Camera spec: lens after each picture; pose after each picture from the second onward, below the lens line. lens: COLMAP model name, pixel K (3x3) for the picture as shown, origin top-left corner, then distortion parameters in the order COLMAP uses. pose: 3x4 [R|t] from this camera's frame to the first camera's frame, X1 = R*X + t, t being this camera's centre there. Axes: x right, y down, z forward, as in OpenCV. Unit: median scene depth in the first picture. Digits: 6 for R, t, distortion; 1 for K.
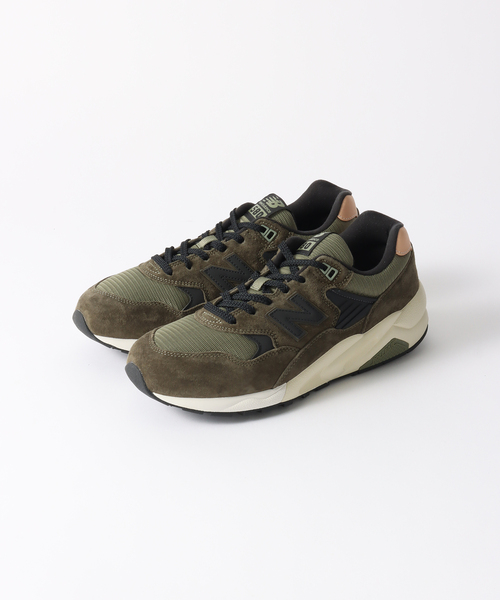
lens RADIAL K [[1505.3, 0, 250.0], [0, 1505.3, 300.0], [0, 0, 1]] dist [0.003582, -0.009346]
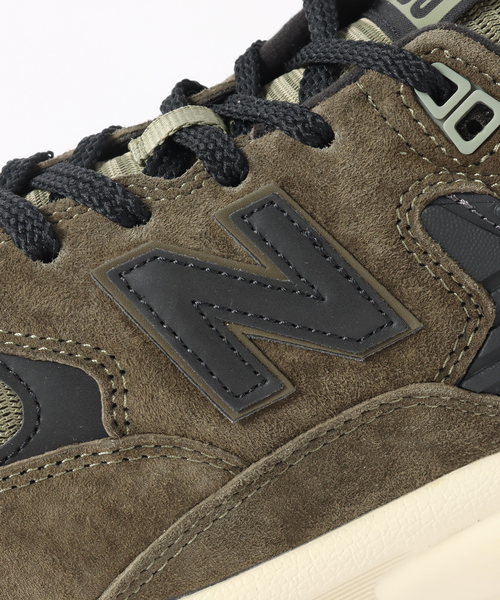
lens RADIAL K [[1359.8, 0, 250.0], [0, 1359.8, 300.0], [0, 0, 1]] dist [0.009748, 0.329463]
pose [[0.902659, 0.138456, -0.407475, 0.106188], [-0.136243, 0.990071, 0.034604, 0.004301], [0.408221, 0.024280, 0.912560, 0.824308]]
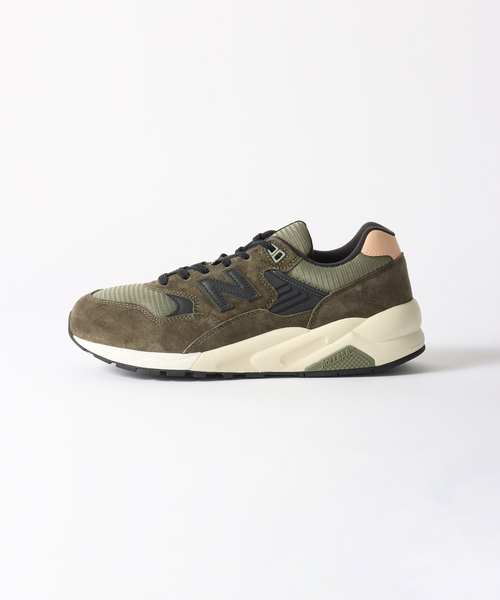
lens RADIAL K [[1505.3, 0, 250.0], [0, 1505.3, 300.0], [0, 0, 1]] dist [0.003582, -0.009346]
pose [[0.819063, 0.084075, -0.567510, 0.591488], [-0.245080, 0.945677, -0.213615, 0.220398], [0.518721, 0.314049, 0.795174, 0.235657]]
